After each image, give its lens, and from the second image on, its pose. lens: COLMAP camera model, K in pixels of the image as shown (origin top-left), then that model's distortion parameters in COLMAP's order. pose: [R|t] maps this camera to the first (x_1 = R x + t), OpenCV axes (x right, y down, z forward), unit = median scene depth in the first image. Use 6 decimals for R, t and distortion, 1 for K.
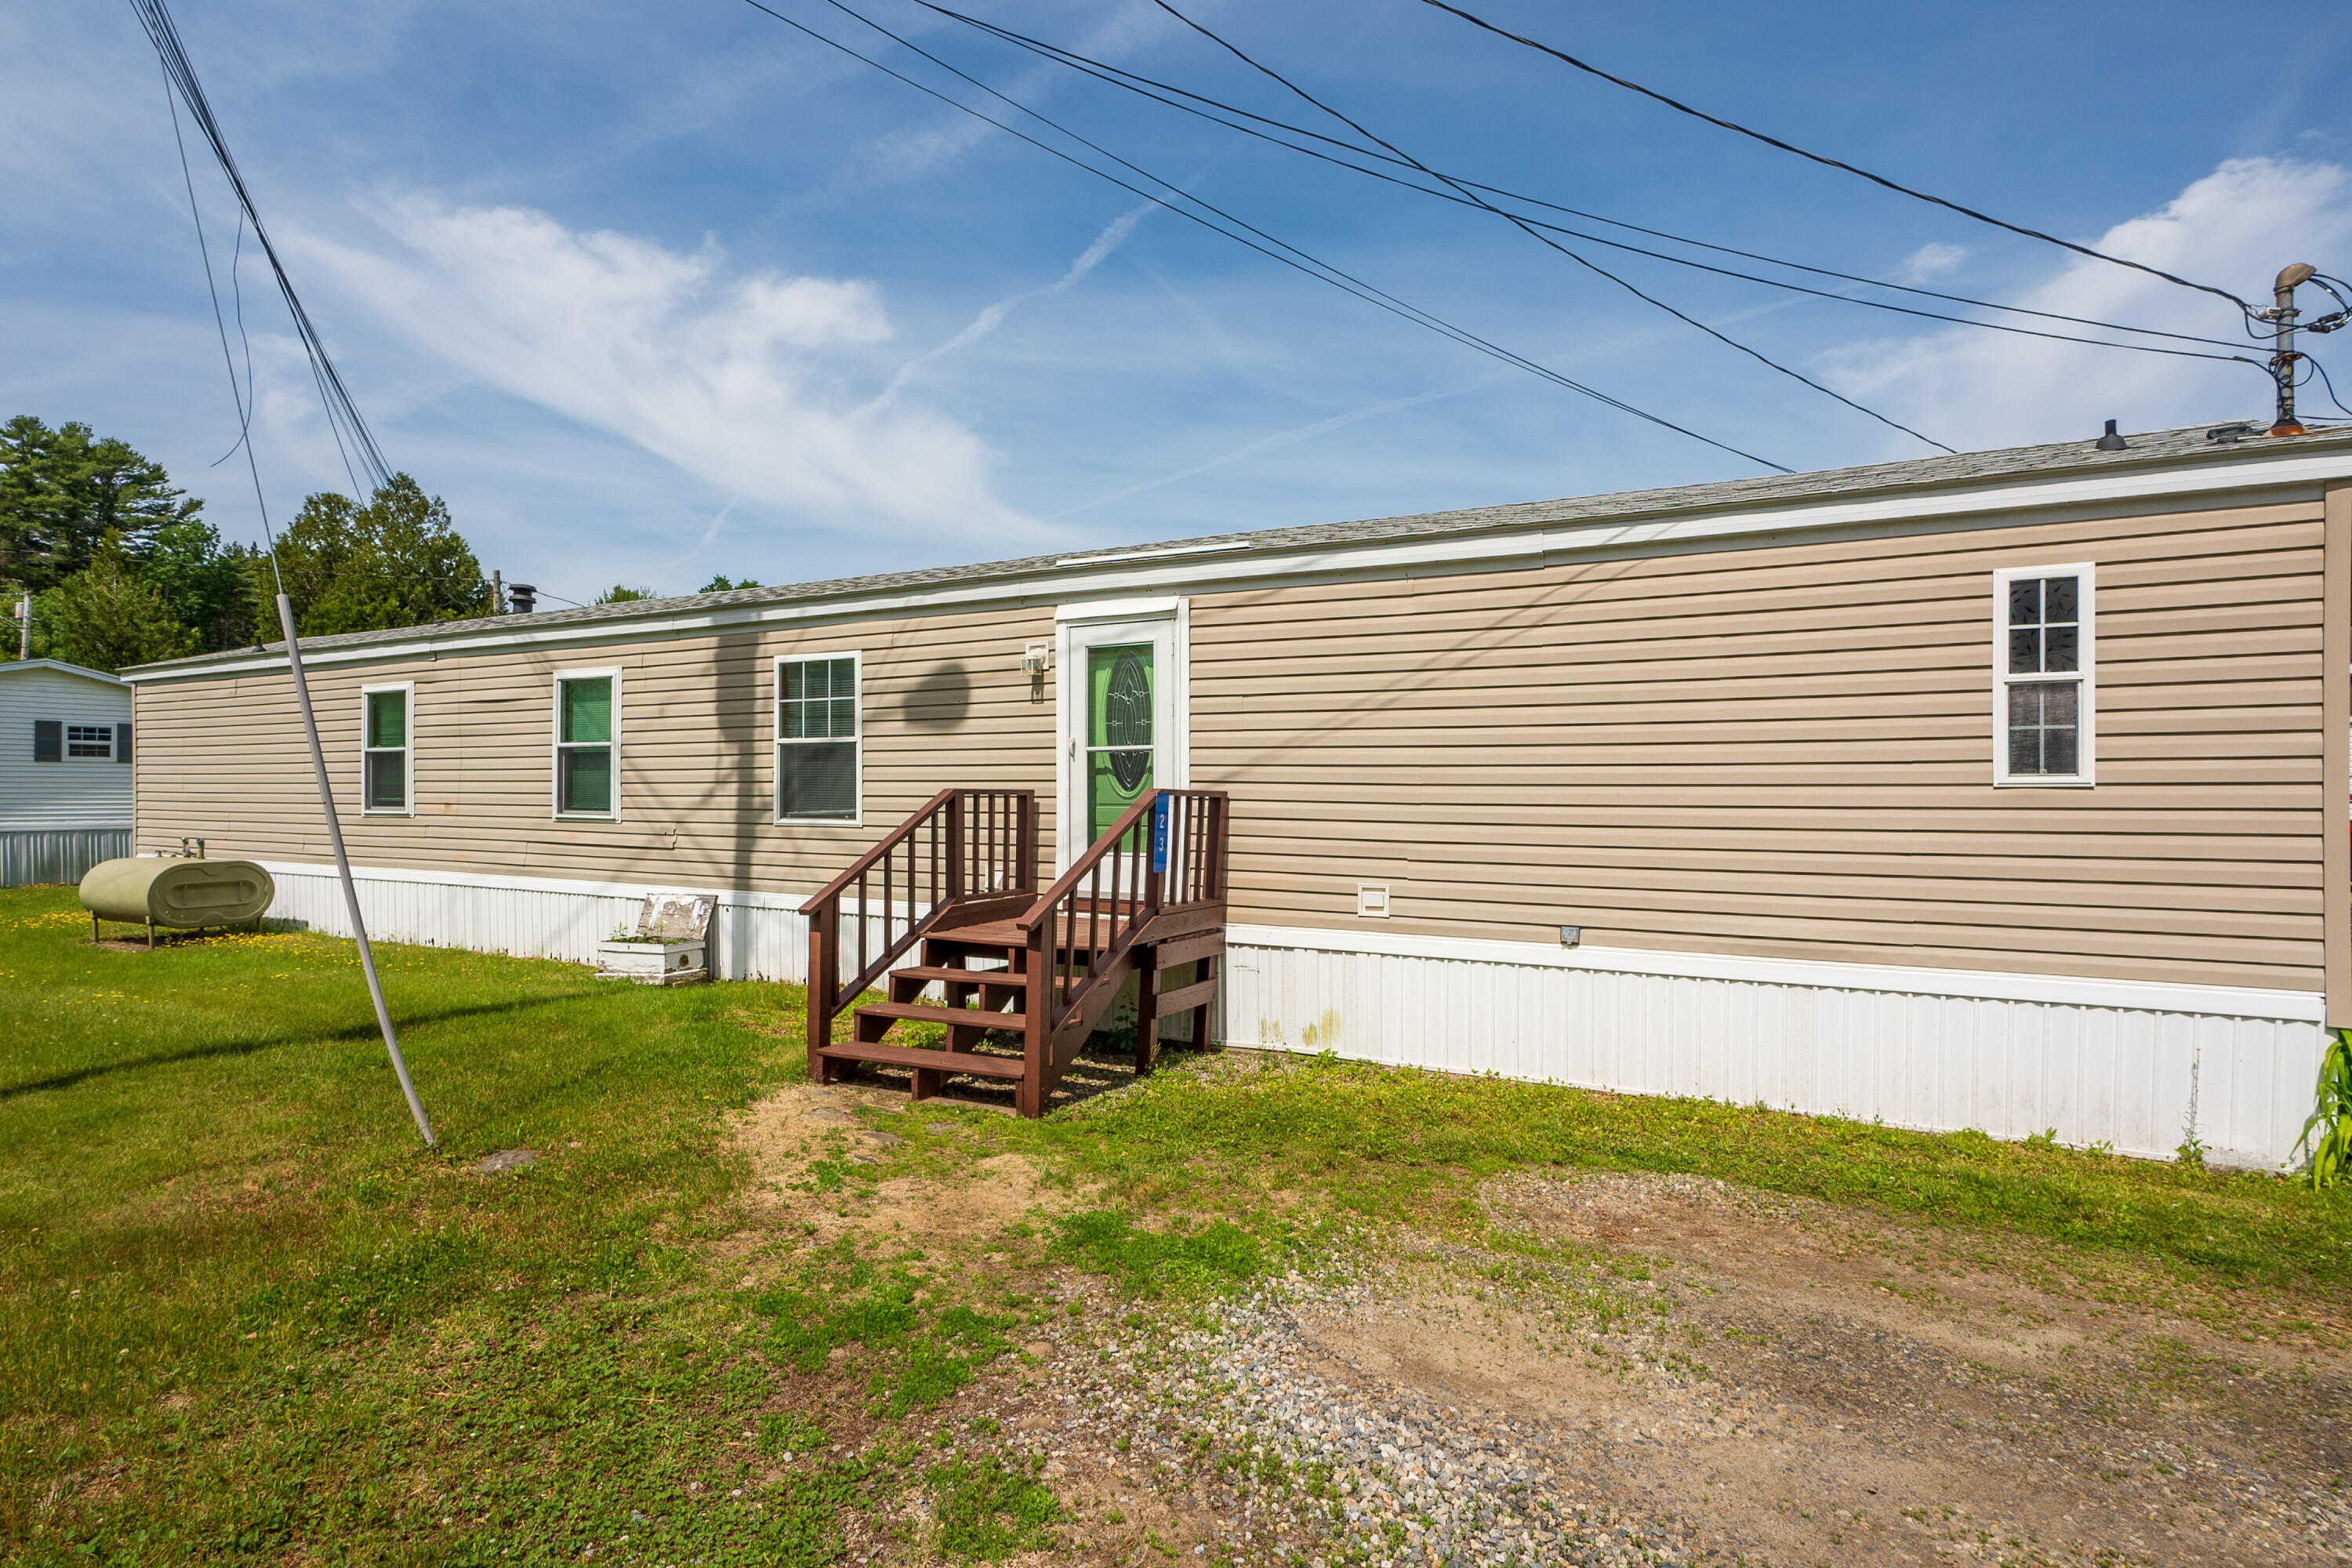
lens RADIAL K [[1133.3, 0, 1172.0], [0, 1133.3, 771.3], [0, 0, 1]] dist [-0.003564, 0.001826]
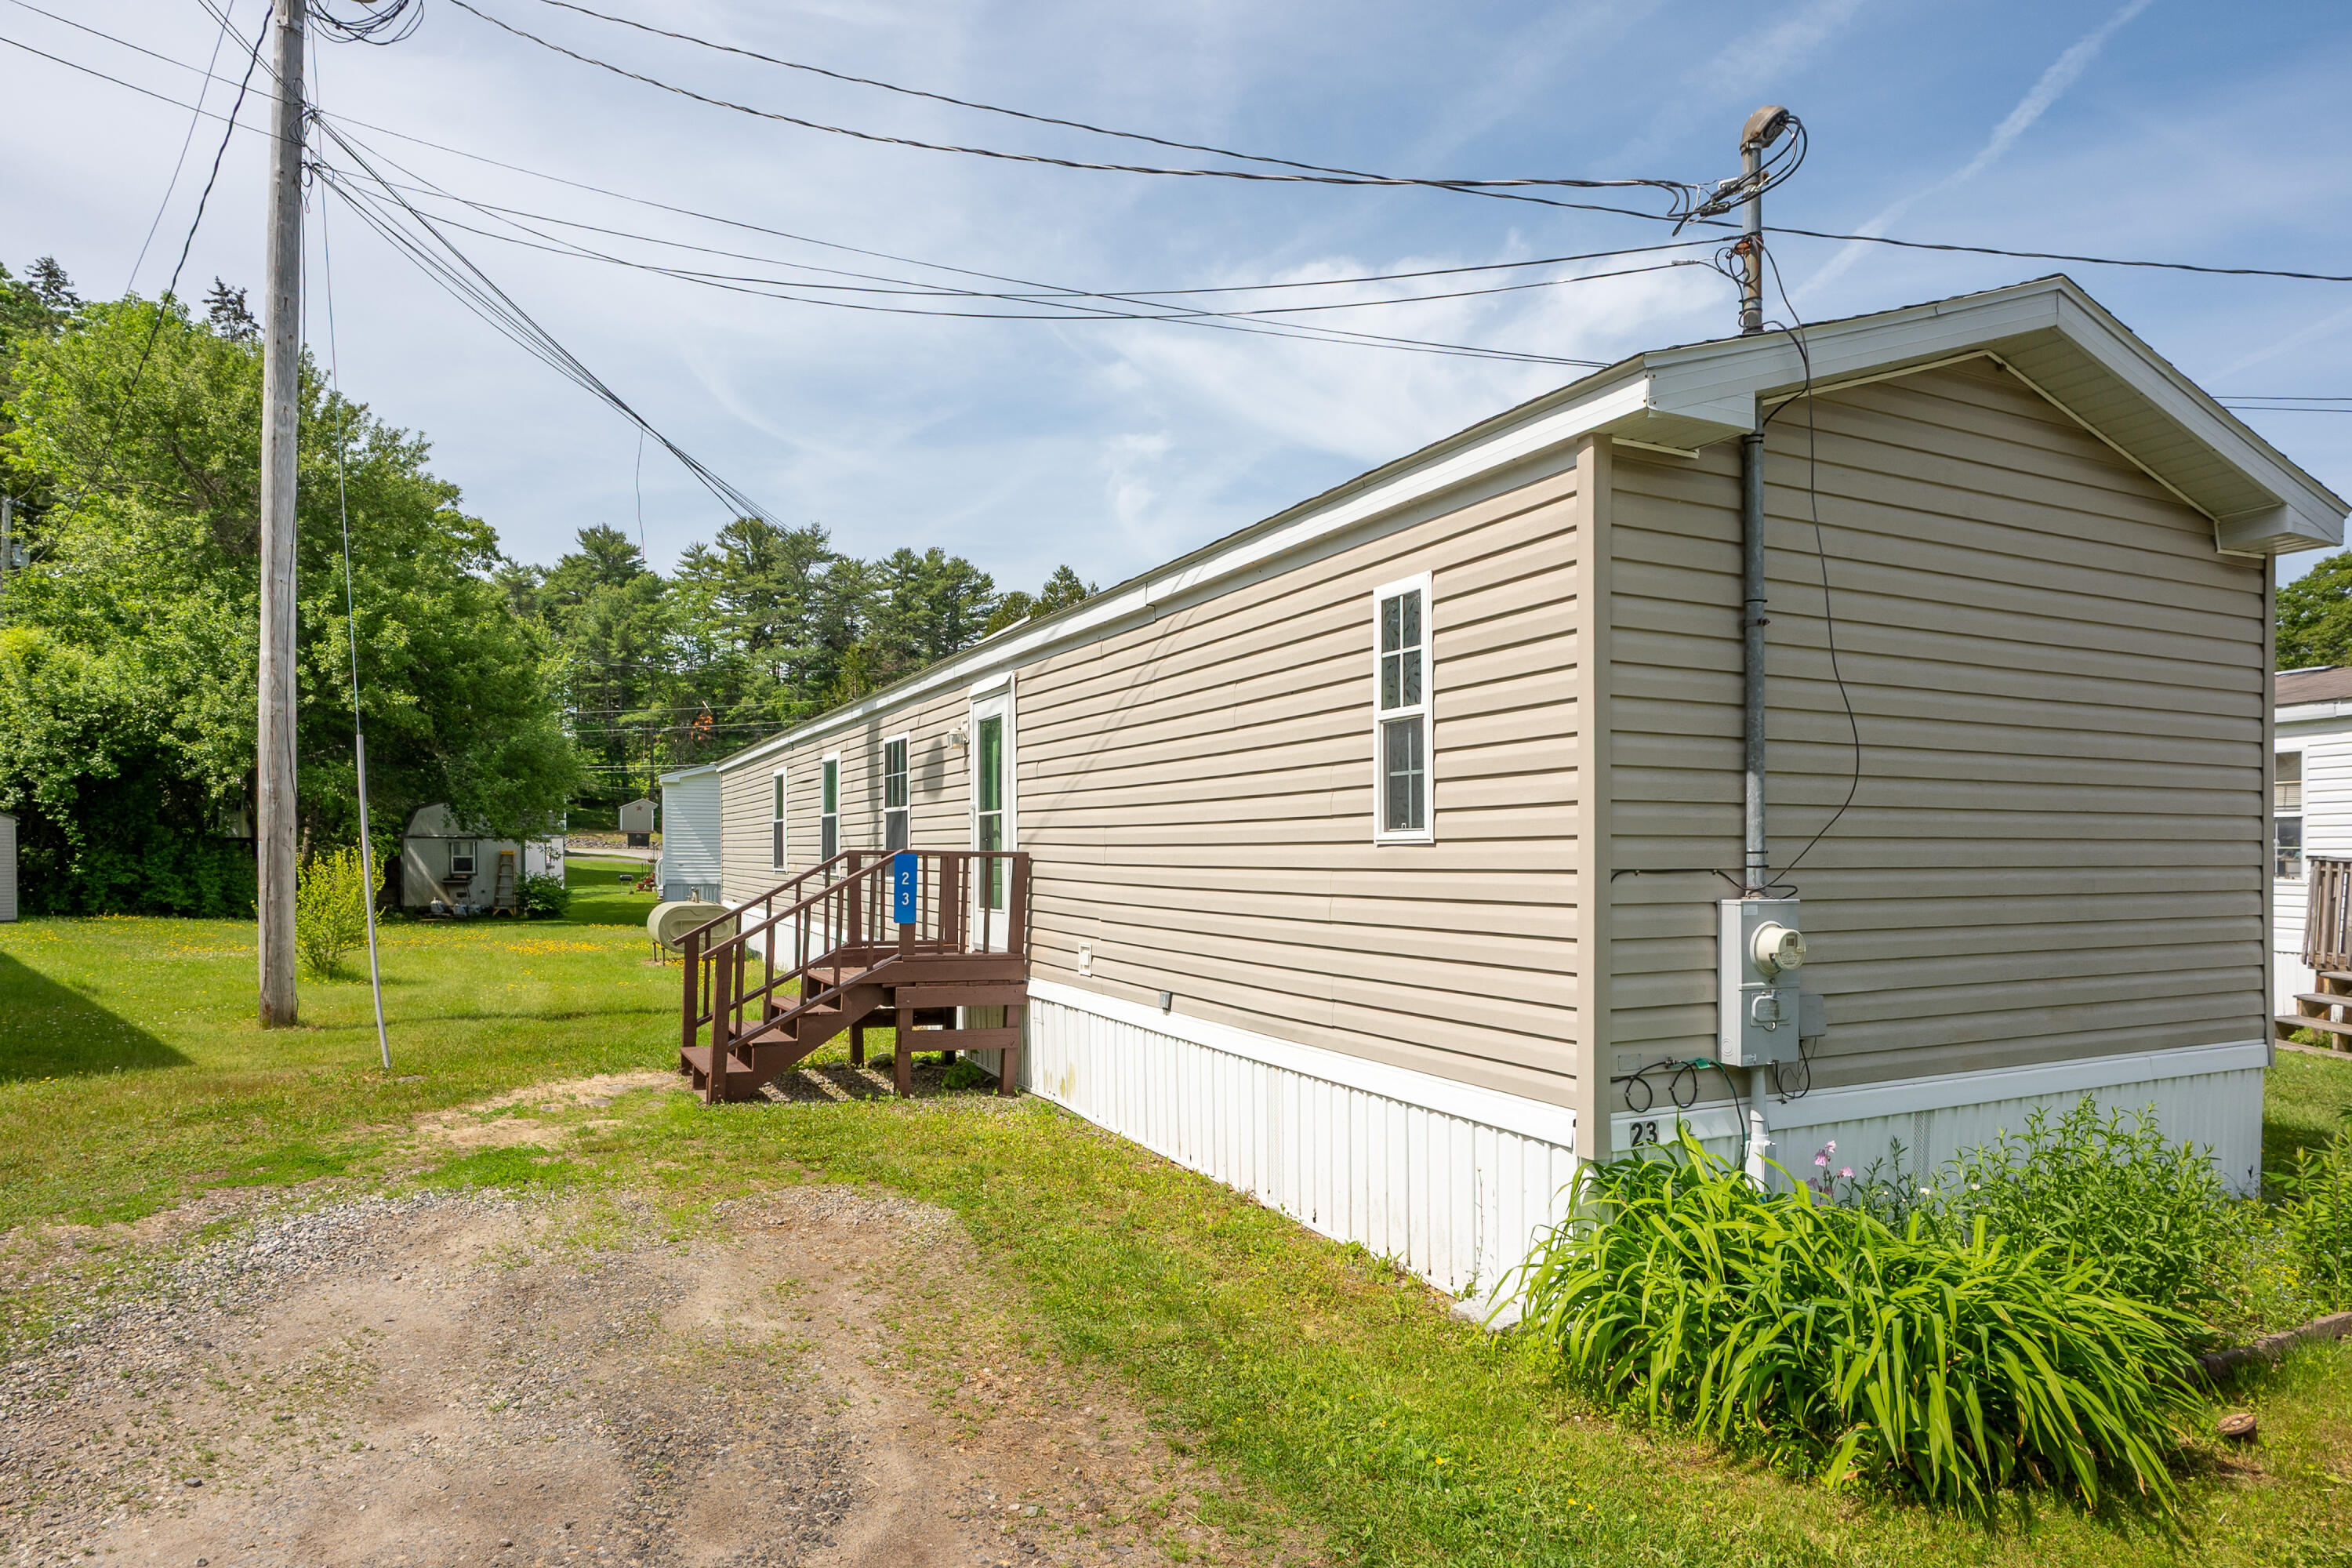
lens RADIAL K [[1343.2, 0, 1168.3], [0, 1343.2, 841.5], [0, 0, 1]] dist [-0.004831, -0.000628]
pose [[0.805387, -0.005235, -0.592727, 0.870454], [0.007912, 0.999967, 0.001919, 0.005833], [0.592697, -0.006235, 0.805401, 0.070326]]
